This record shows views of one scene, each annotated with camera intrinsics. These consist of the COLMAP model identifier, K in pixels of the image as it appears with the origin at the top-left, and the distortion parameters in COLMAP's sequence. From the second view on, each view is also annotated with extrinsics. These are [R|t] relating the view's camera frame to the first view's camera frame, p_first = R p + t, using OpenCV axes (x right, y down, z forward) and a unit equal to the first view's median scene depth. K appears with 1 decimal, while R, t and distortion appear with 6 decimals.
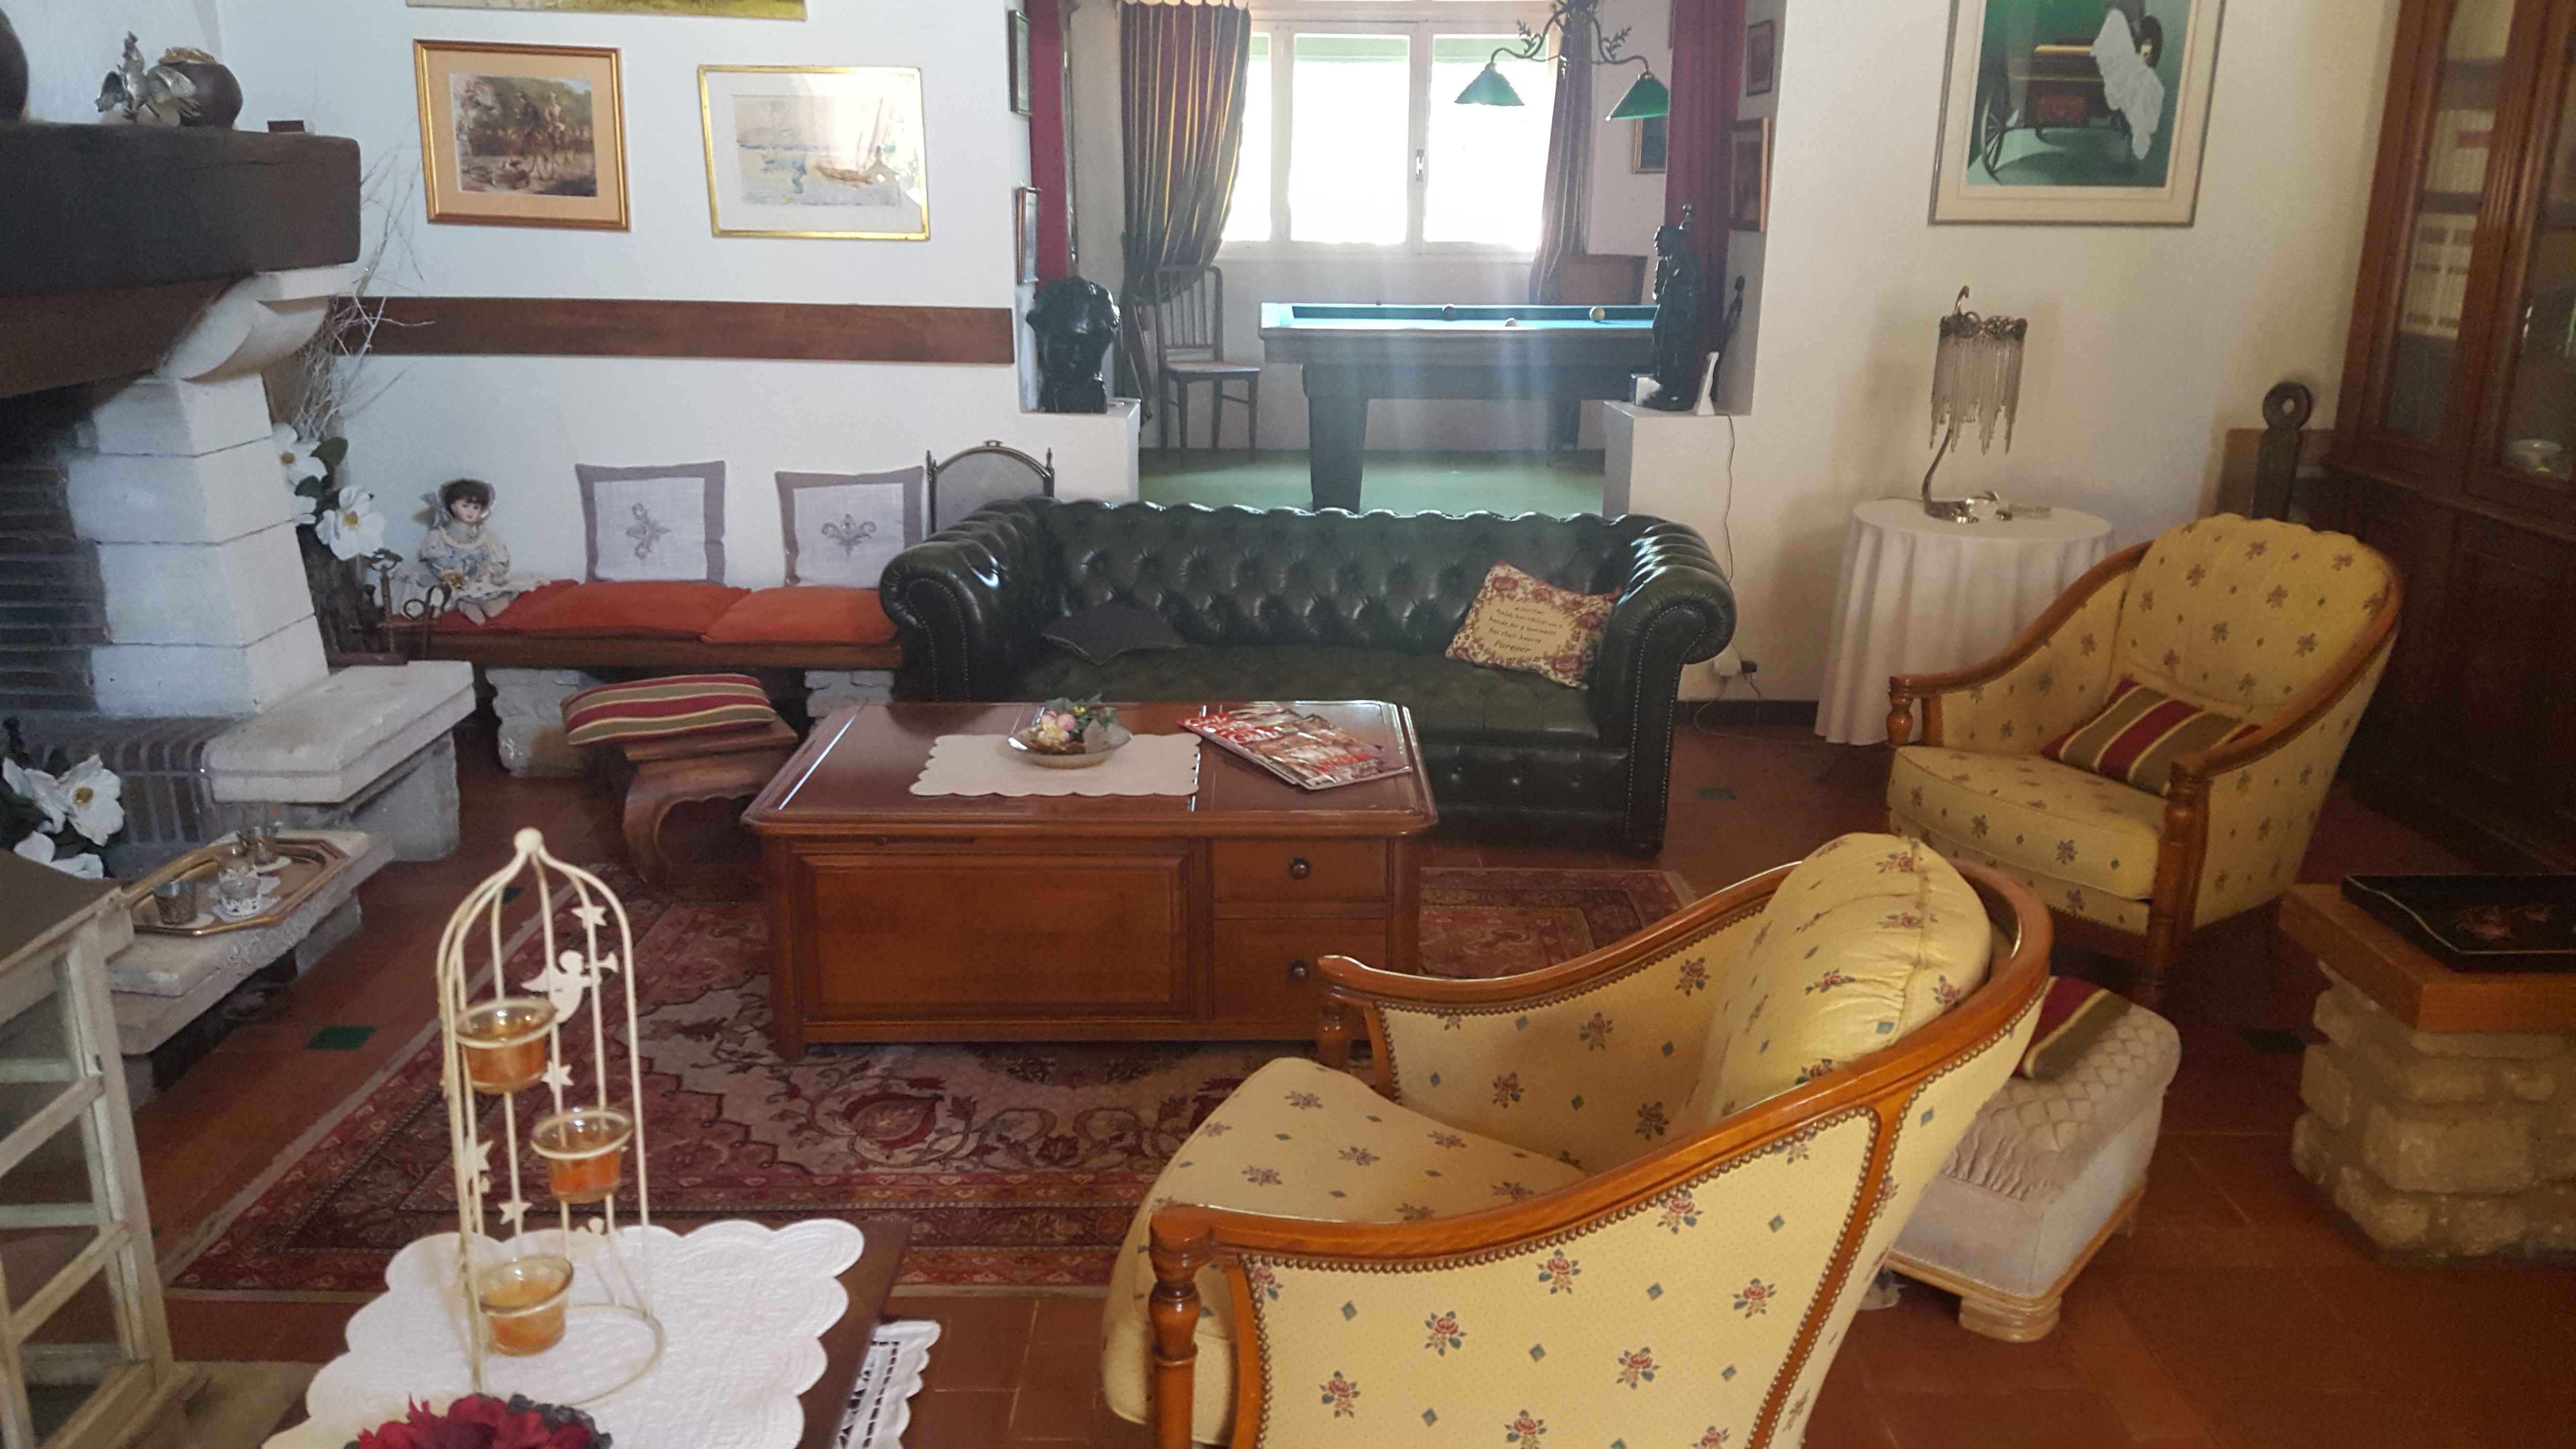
lens RADIAL K [[1921.8, 0, 1283.8], [0, 1921.8, 724.2], [0, 0, 1]] dist [0.100440, -0.161421]
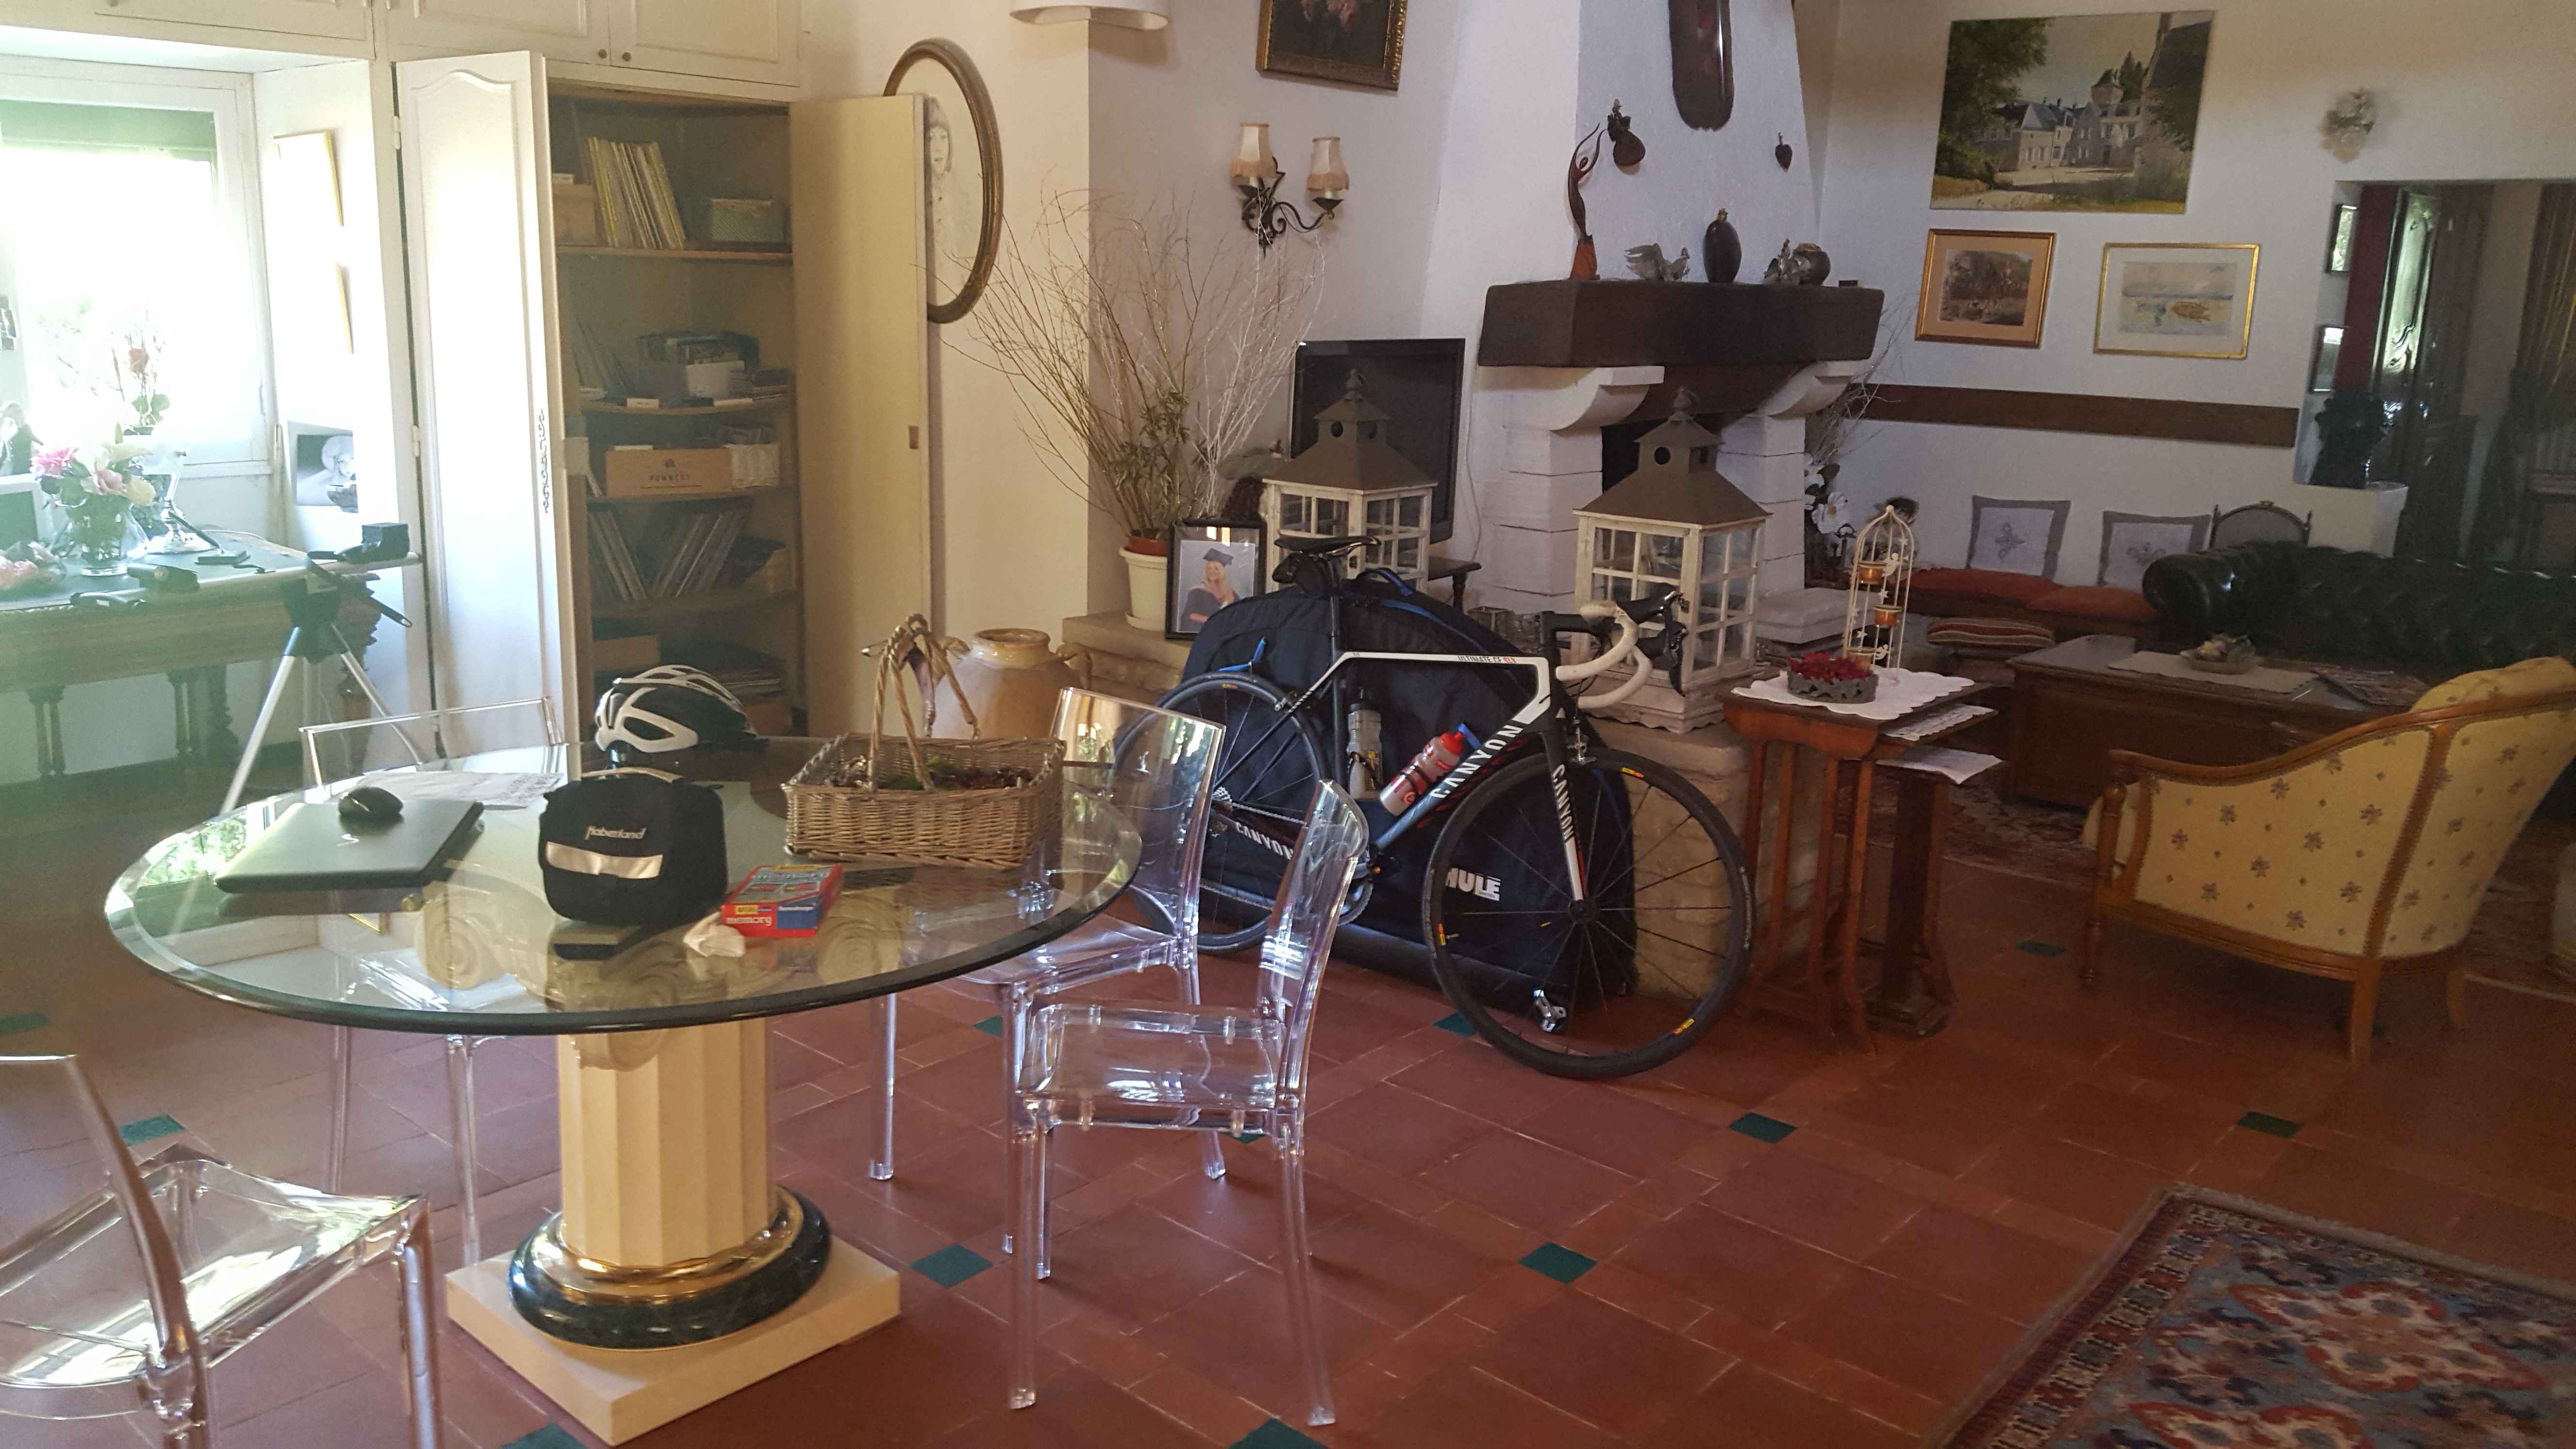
lens RADIAL K [[1921.8, 0, 1283.8], [0, 1921.8, 724.2], [0, 0, 1]] dist [0.100440, -0.161421]
pose [[0.753266, 0.160285, -0.637887, 0.250373], [-0.200733, 0.979604, 0.009109, 0.147846], [0.626336, 0.121183, 0.770076, -0.538321]]
